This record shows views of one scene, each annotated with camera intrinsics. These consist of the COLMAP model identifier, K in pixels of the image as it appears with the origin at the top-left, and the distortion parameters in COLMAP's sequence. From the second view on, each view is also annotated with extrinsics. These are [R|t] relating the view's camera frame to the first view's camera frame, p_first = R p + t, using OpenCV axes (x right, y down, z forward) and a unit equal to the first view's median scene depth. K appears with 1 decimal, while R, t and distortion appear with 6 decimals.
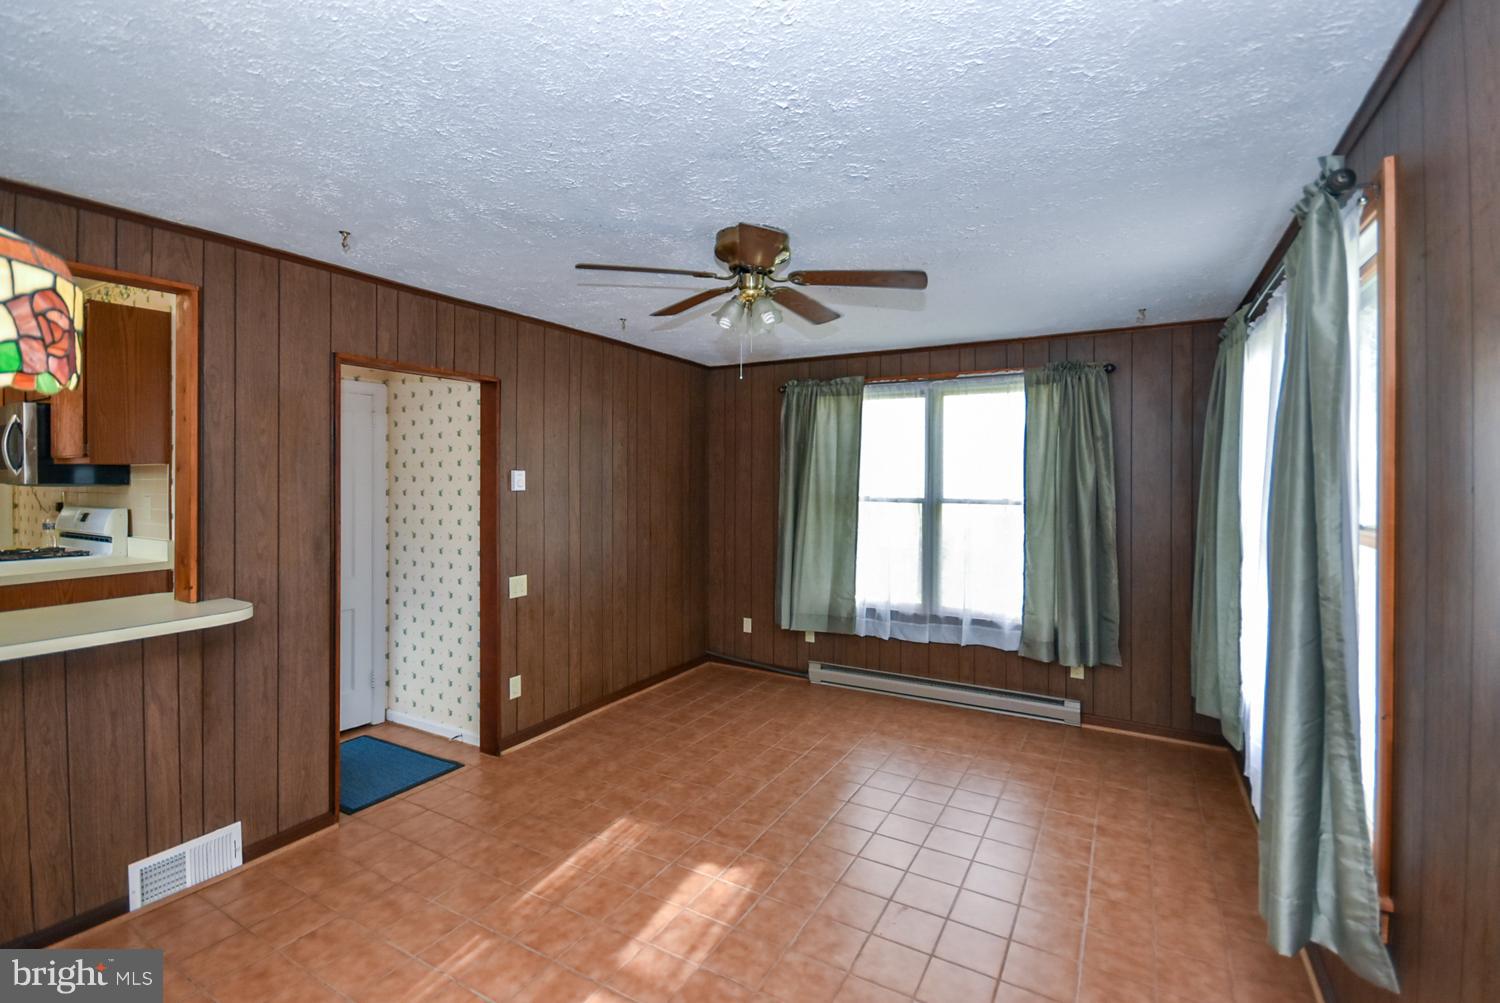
lens RADIAL K [[682.5, 0, 751.6], [0, 682.5, 476.3], [0, 0, 1]] dist [0.000357, -0.000309]
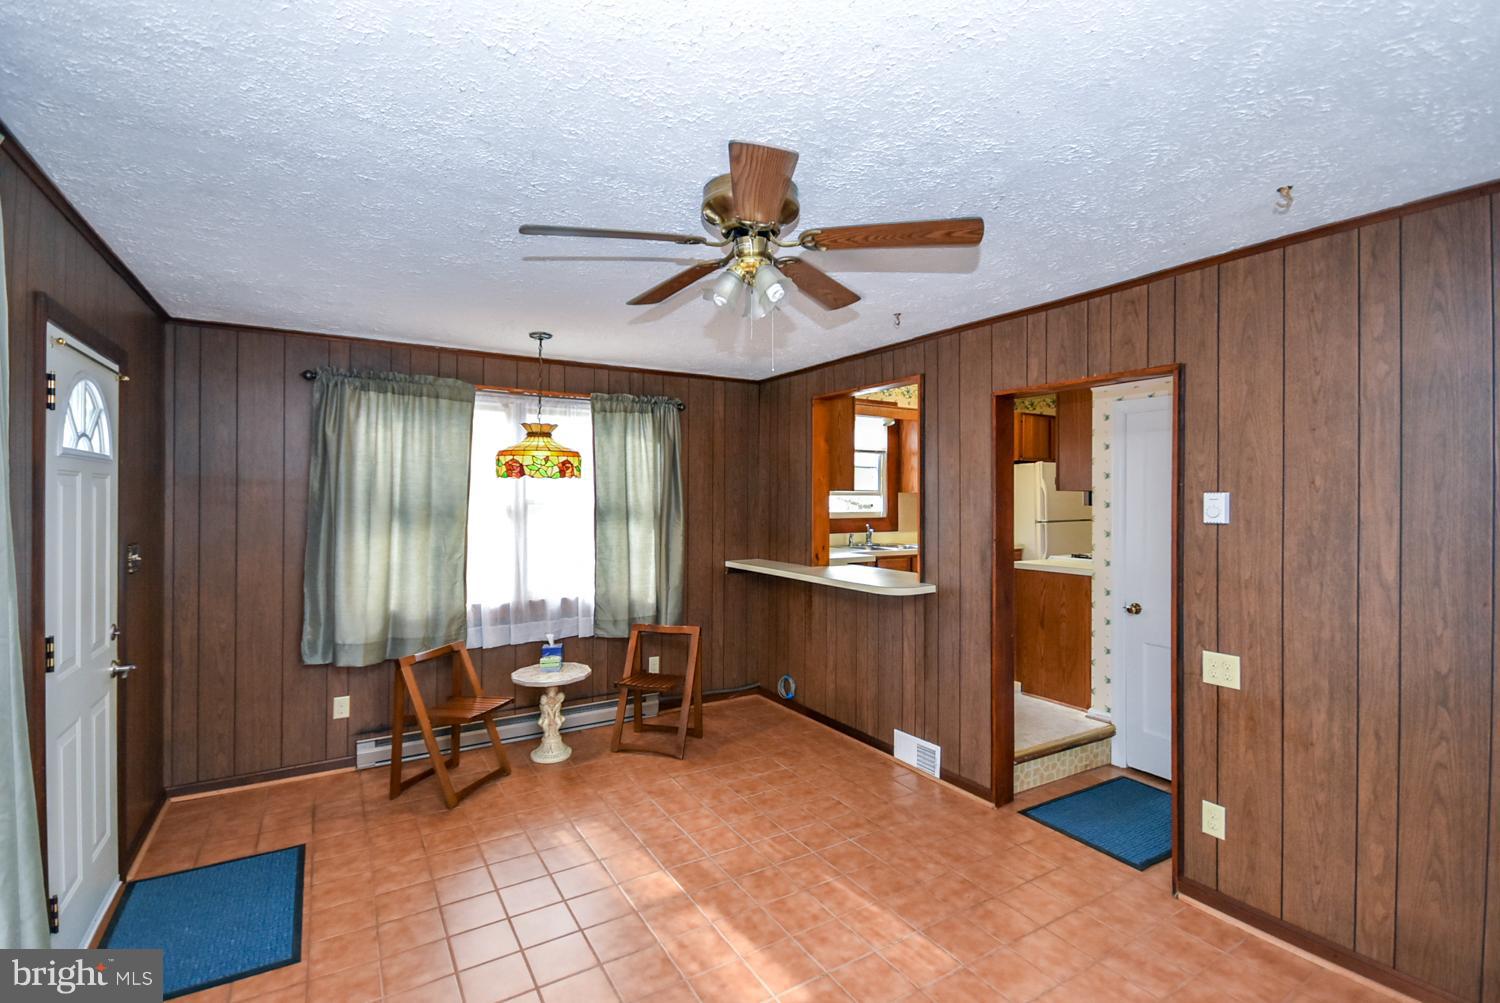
lens RADIAL K [[682.5, 0, 752.4], [0, 682.5, 498.2], [0, 0, 1]] dist [0.000357, -0.000309]
pose [[-0.494460, -0.002549, -0.869197, 0.631650], [-0.006277, 0.999980, 0.000638, -0.001605], [0.869178, 0.005771, -0.494466, 1.306076]]
